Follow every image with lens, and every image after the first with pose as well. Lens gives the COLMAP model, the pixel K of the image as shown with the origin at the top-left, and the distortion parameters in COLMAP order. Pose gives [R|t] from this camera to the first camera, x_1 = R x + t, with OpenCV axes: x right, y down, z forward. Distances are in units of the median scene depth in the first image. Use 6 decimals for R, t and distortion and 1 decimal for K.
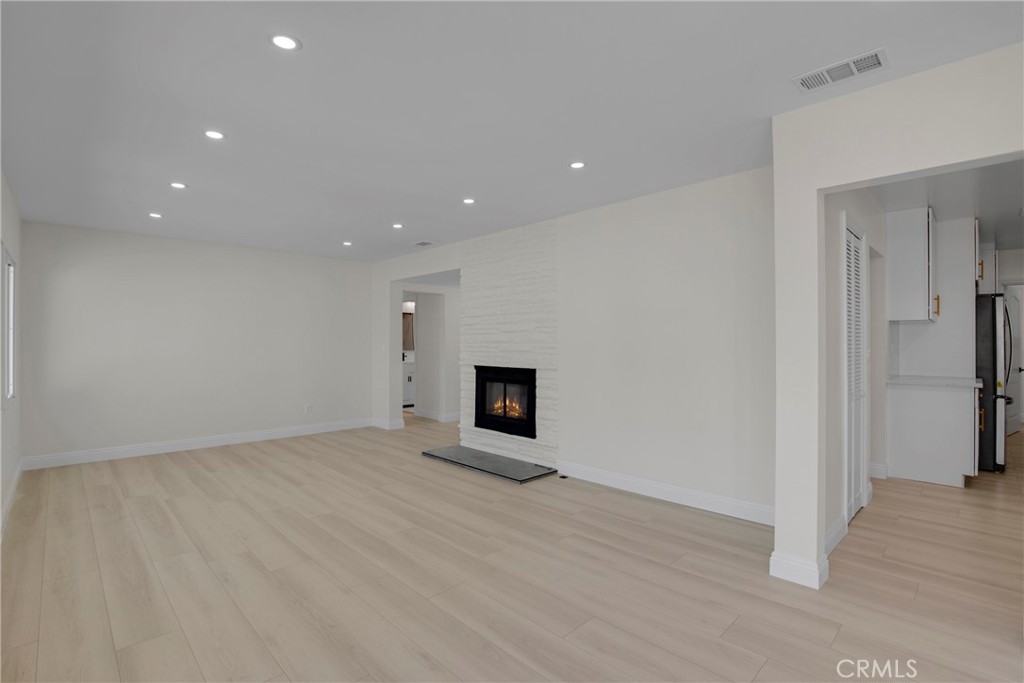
lens RADIAL K [[482.8, 0, 512.0], [0, 482.8, 341.5], [0, 0, 1]] dist [-0.033744, 0.000634]
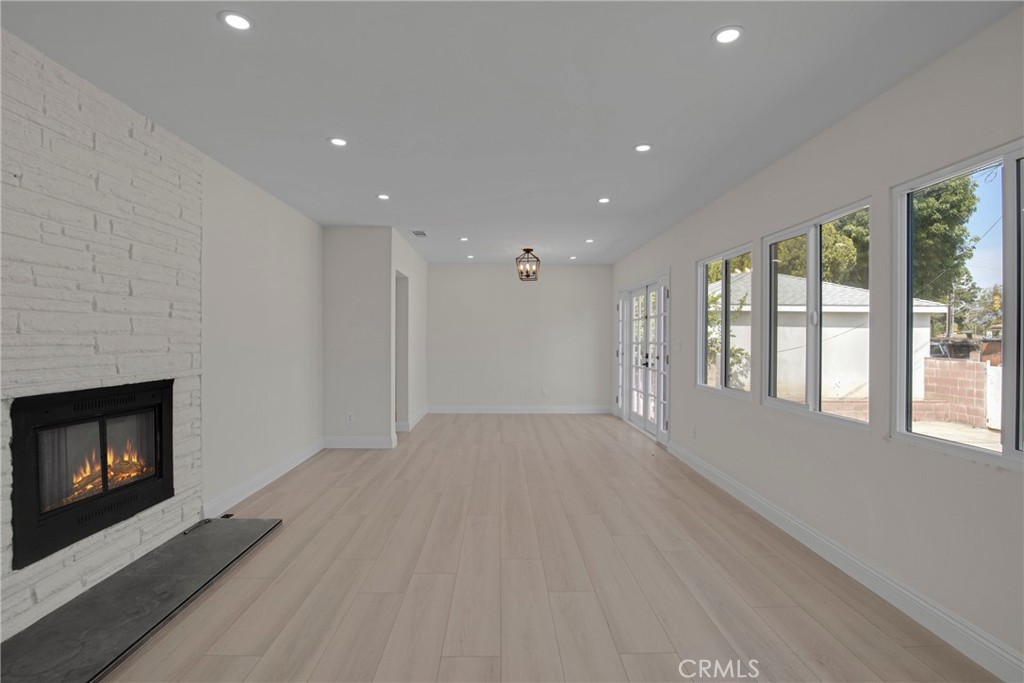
lens RADIAL K [[487.0, 0, 512.0], [0, 487.0, 341.5], [0, 0, 1]] dist [-0.025606, 0.000506]
pose [[-0.735017, -0.007635, 0.678006, -0.647515], [-0.004392, 0.999969, 0.006498, 0.005284], [-0.678035, 0.001798, -0.735028, 1.125141]]
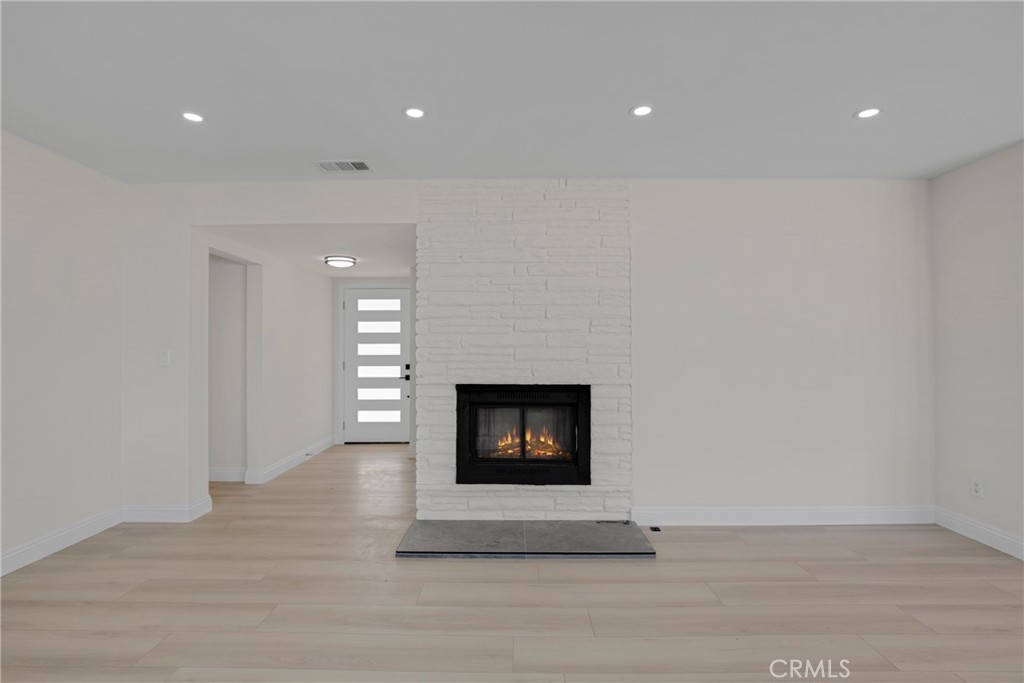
lens RADIAL K [[474.0, 0, 512.0], [0, 474.0, 341.5], [0, 0, 1]] dist [-0.009412, 0.000458]
pose [[0.702366, 0.009041, 0.711758, -0.512362], [-0.001470, 0.999936, -0.011251, 0.002159], [-0.711814, 0.006856, 0.702334, 0.581343]]
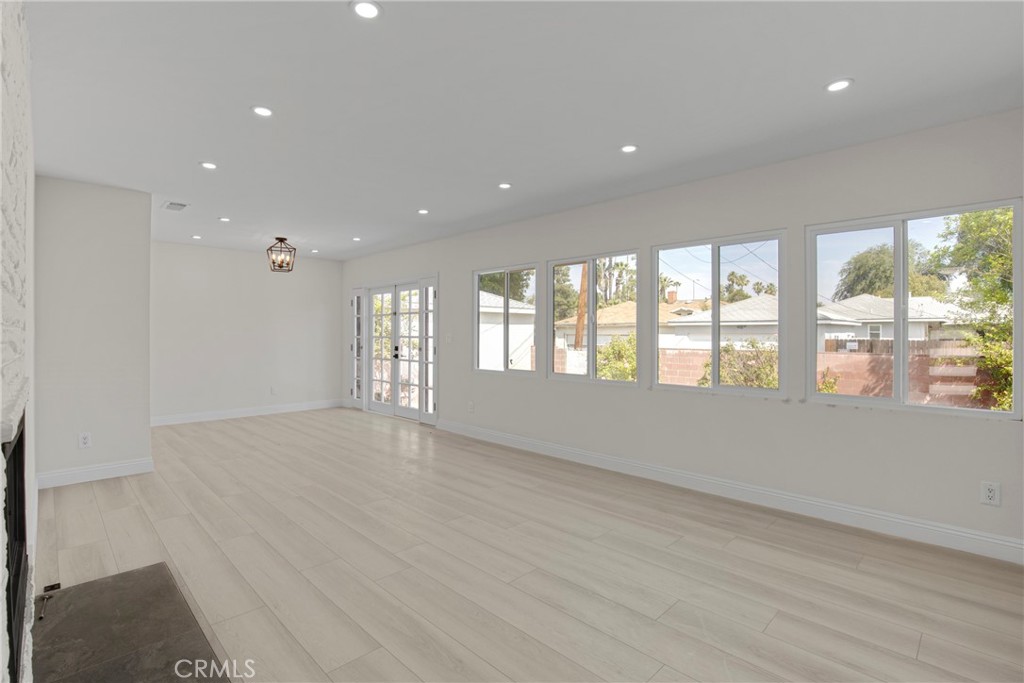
lens RADIAL K [[482.8, 0, 512.0], [0, 482.8, 341.5], [0, 0, 1]] dist [-0.033744, 0.000634]
pose [[-0.999696, -0.001817, -0.024592, -0.339713], [-0.002209, 0.999871, 0.015938, 0.006093], [0.024560, 0.015987, -0.999571, 1.362904]]
